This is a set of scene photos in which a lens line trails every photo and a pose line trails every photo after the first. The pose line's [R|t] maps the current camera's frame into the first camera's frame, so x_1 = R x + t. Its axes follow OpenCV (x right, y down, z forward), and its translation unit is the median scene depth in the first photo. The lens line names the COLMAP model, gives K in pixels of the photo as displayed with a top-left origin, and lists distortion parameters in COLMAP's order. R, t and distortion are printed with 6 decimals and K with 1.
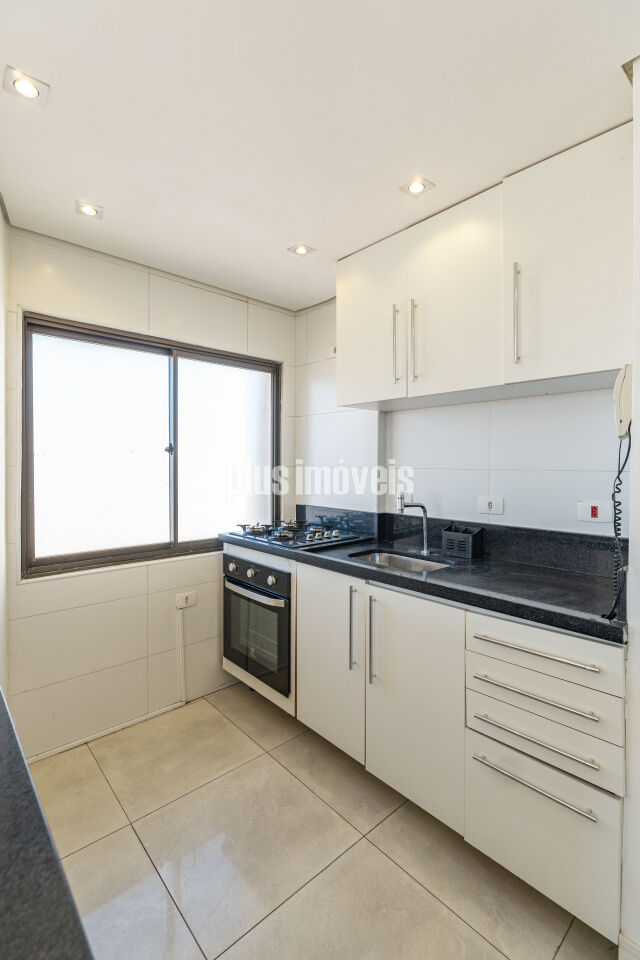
lens RADIAL K [[438.2, 0, 320.0], [0, 438.2, 471.1], [0, 0, 1]] dist [-0.006079, 0.000536]
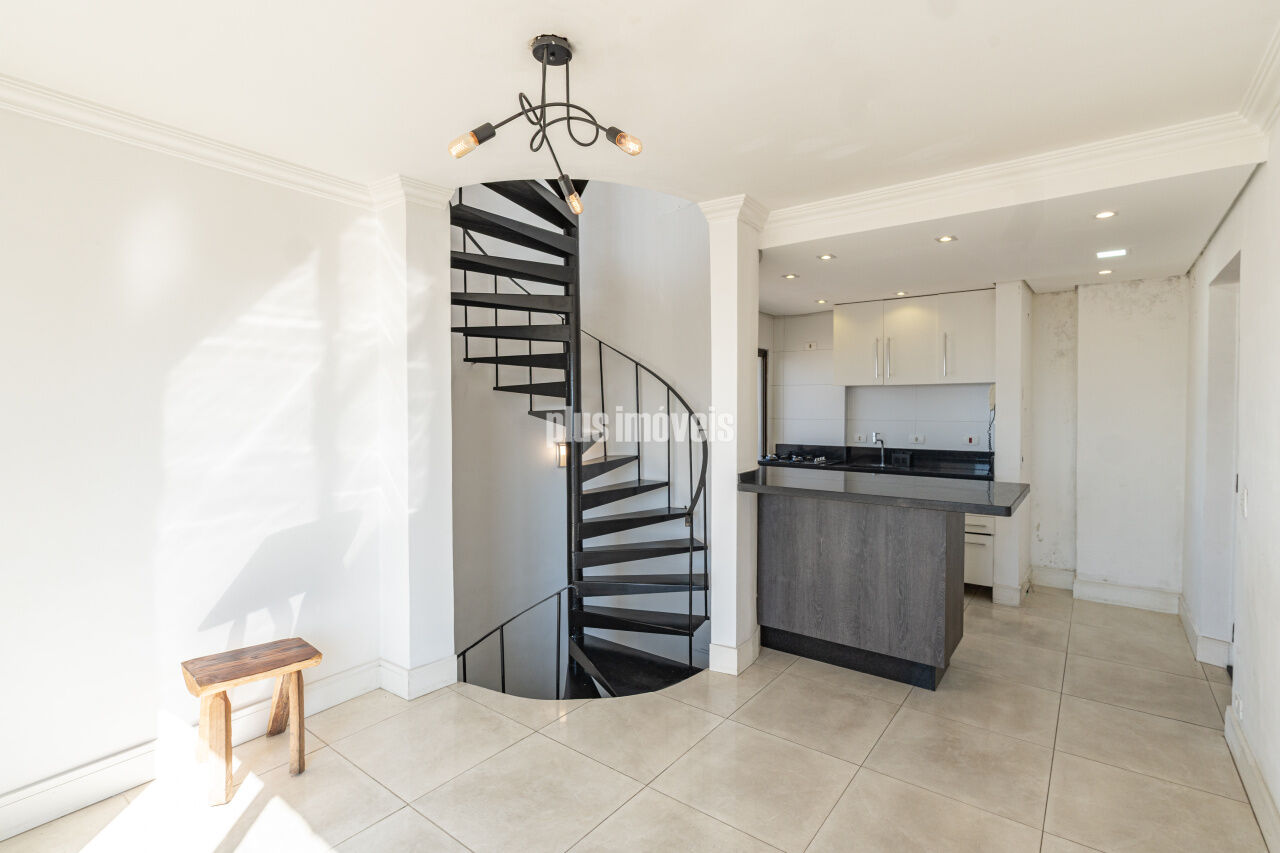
lens RADIAL K [[596.0, 0, 639.3], [0, 596.0, 419.8], [0, 0, 1]] dist [-0.010369, 0.000324]
pose [[0.983228, -0.006492, 0.182265, -1.161968], [0.005837, 0.999974, 0.004127, -0.022931], [-0.182287, -0.002994, 0.983241, -1.218574]]
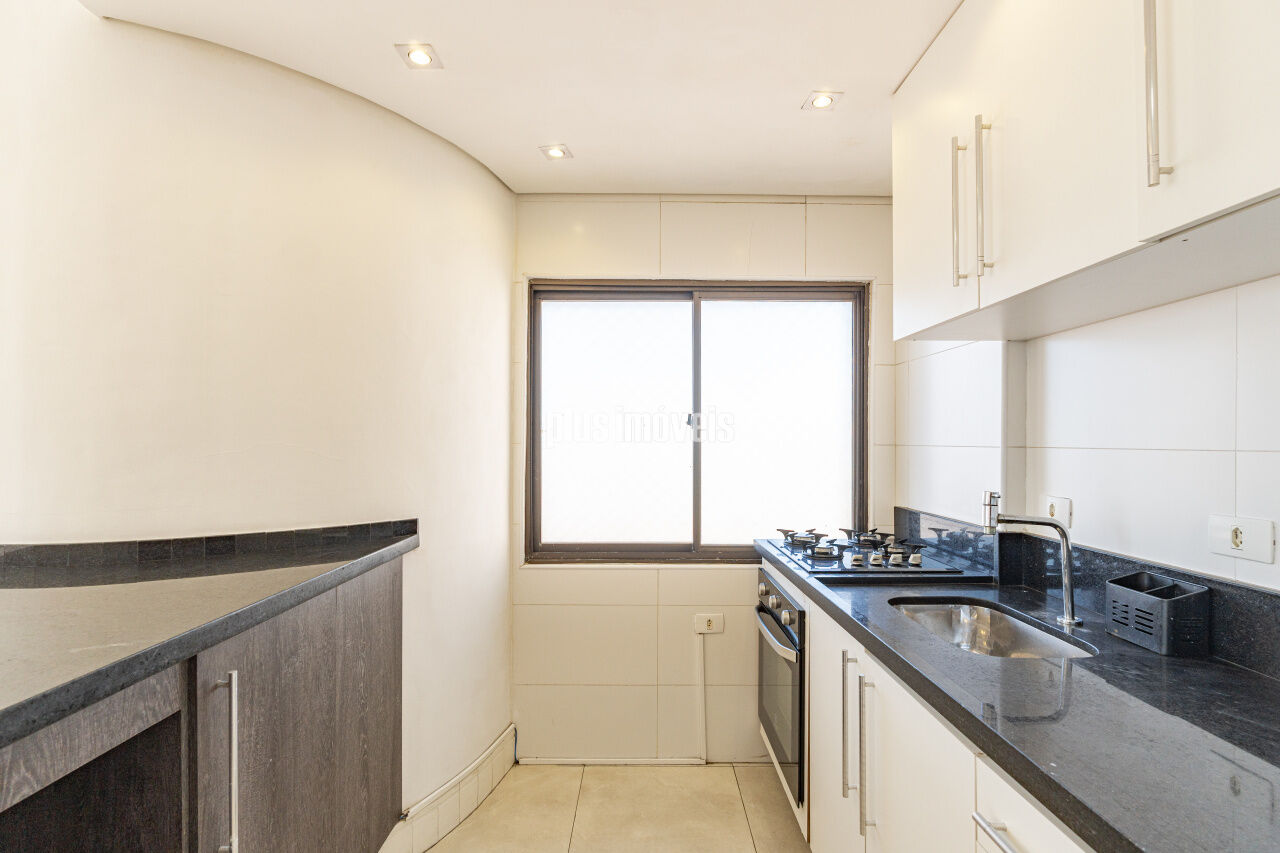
lens RADIAL K [[587.9, 0, 643.5], [0, 587.9, 441.2], [0, 0, 1]] dist [-0.009979, 0.000968]
pose [[0.744548, -0.003398, -0.667561, 0.305383], [-0.010597, 0.999801, -0.016909, 0.002825], [0.667485, 0.019663, 0.744363, 0.193204]]
